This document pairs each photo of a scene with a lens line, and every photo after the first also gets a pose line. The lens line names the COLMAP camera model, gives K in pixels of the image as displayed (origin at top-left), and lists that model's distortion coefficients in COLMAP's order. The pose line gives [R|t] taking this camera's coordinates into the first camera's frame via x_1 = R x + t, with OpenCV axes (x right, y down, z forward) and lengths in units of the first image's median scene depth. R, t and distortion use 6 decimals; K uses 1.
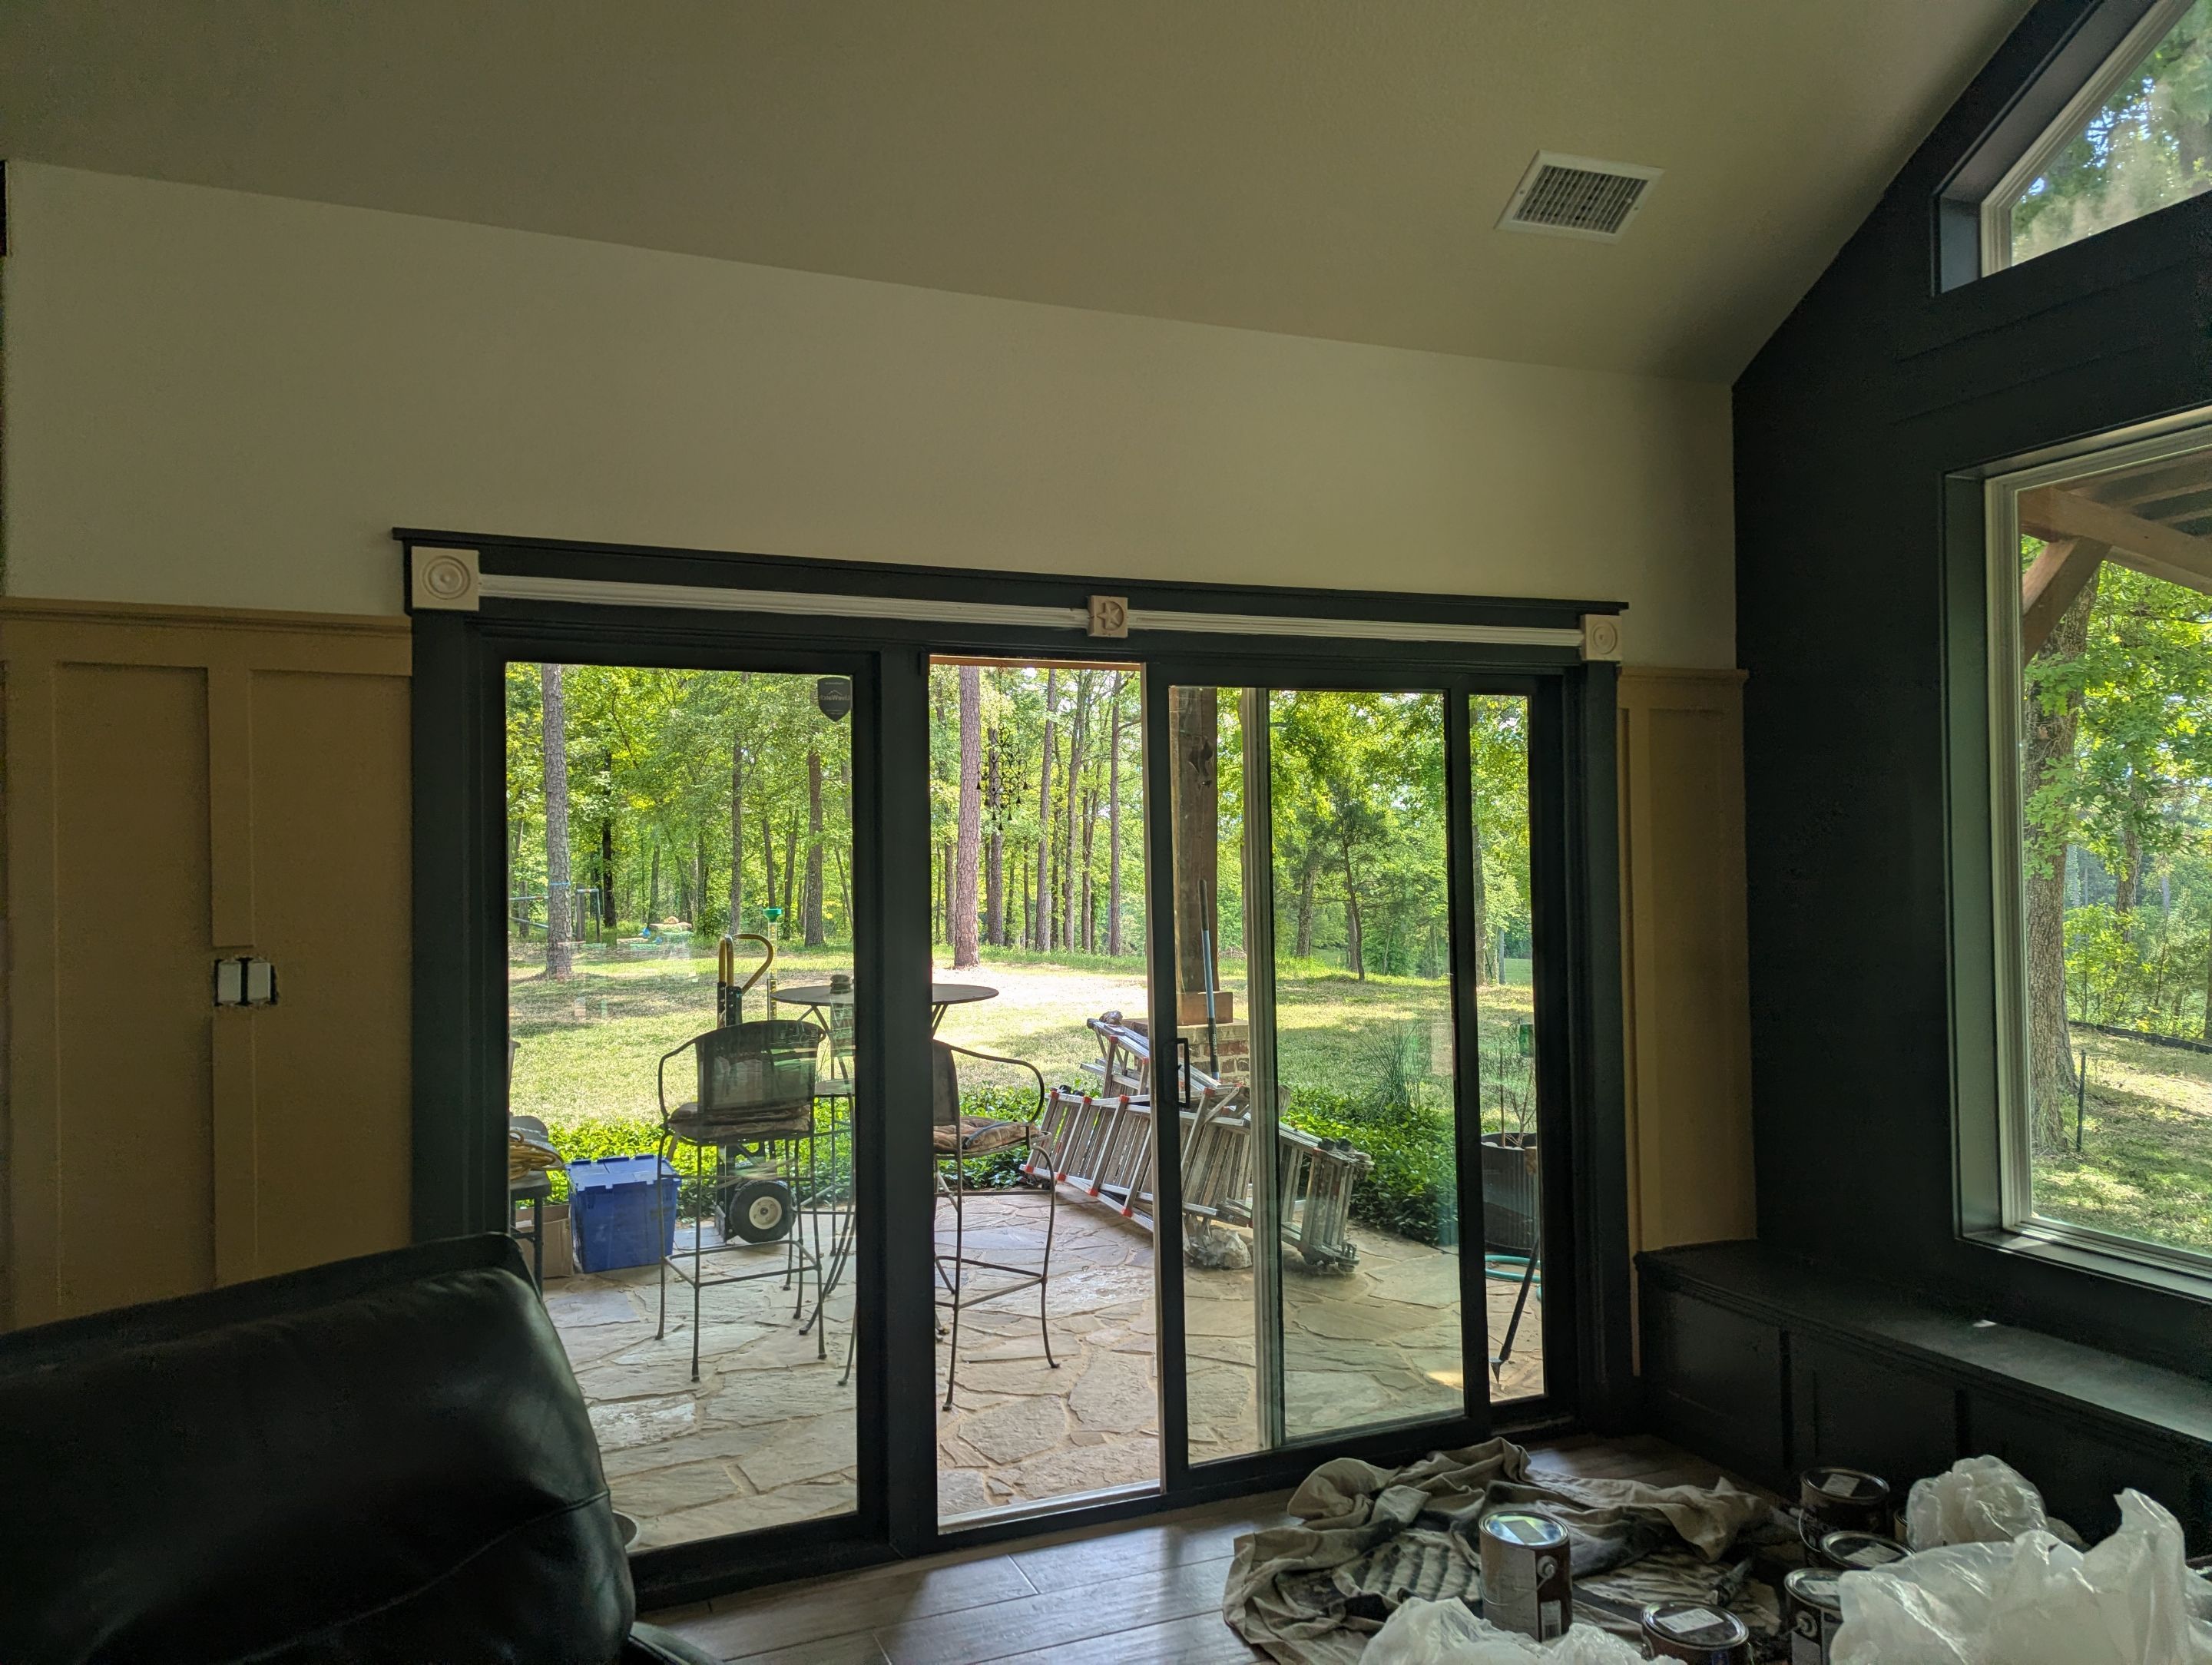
lens RADIAL K [[1576.0, 0, 1086.8], [0, 1576.0, 829.9], [0, 0, 1]] dist [0.108624, -0.074676]
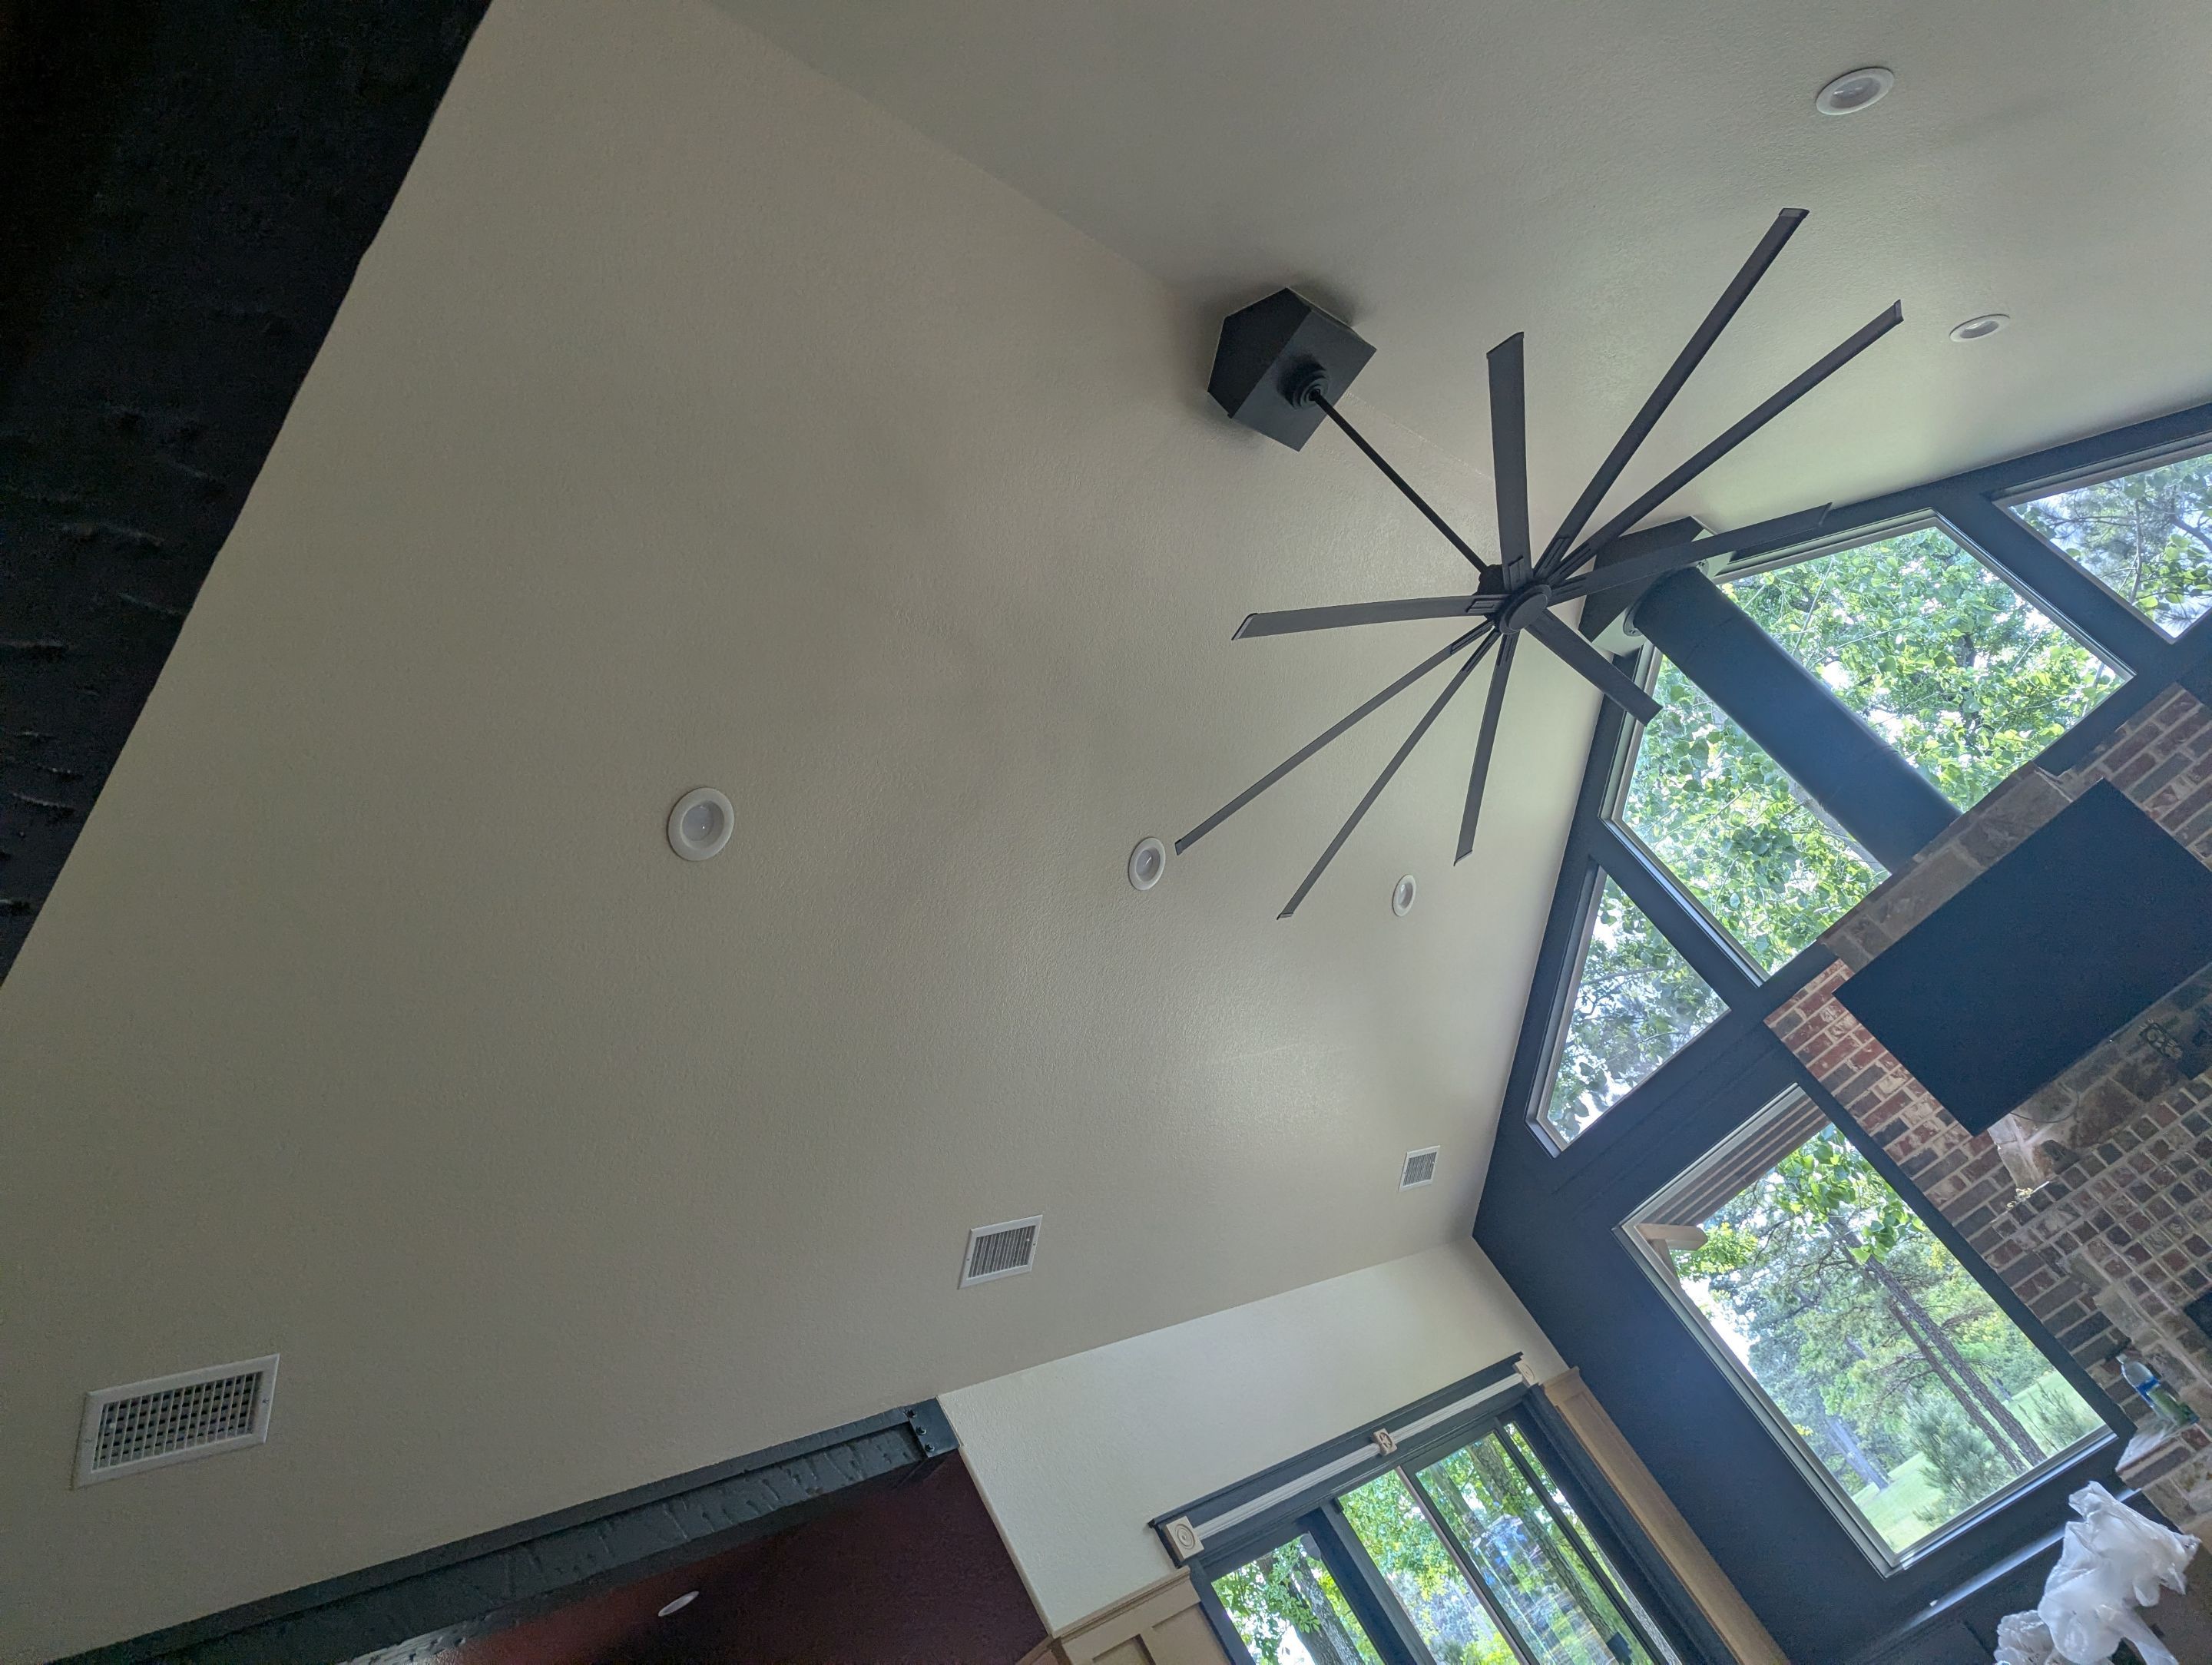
lens RADIAL K [[1521.6, 0, 1105.6], [0, 1521.6, 812.1], [0, 0, 1]] dist [0.063012, -0.050092]
pose [[0.805021, -0.169777, 0.568433, -1.059266], [0.492455, 0.725530, -0.480723, 0.025812], [-0.330799, 0.666920, 0.667675, -0.493707]]
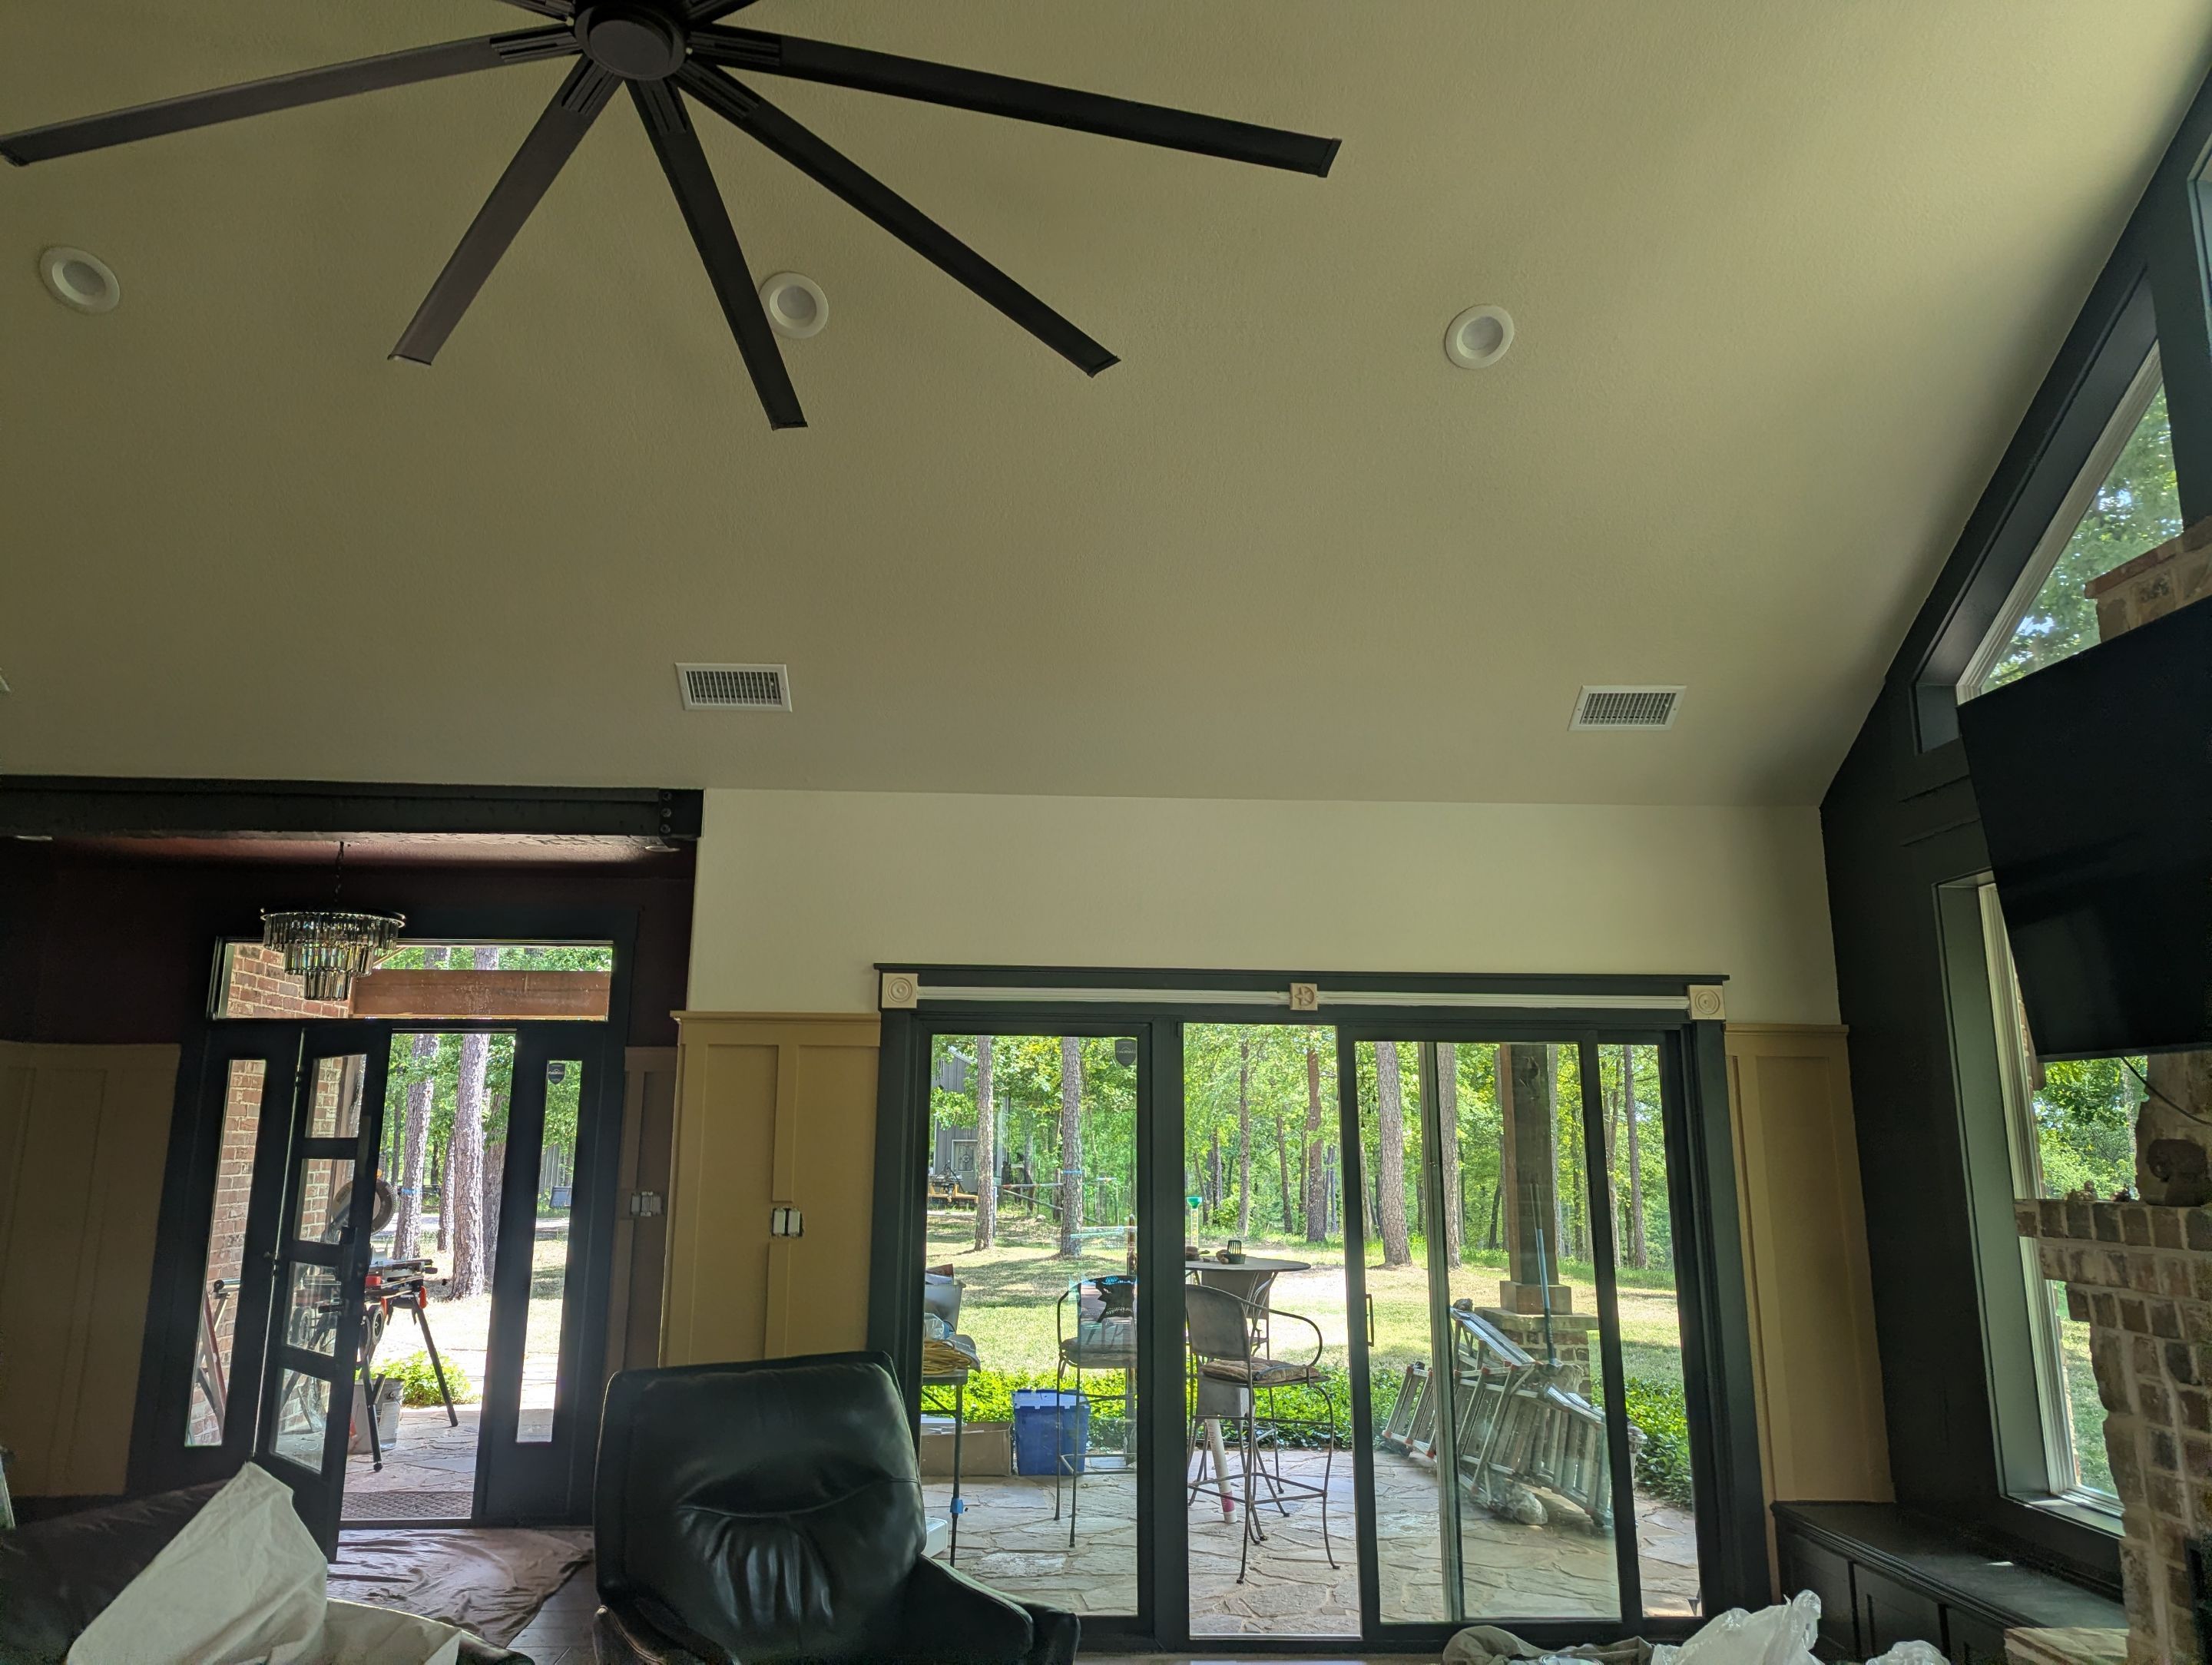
lens RADIAL K [[1576.0, 0, 1086.8], [0, 1576.0, 829.9], [0, 0, 1]] dist [0.108624, -0.074676]
pose [[0.945445, -0.046641, -0.322425, 0.299857], [-0.012865, 0.983581, -0.180008, -0.016738], [0.325527, 0.174336, 0.929322, -0.477384]]
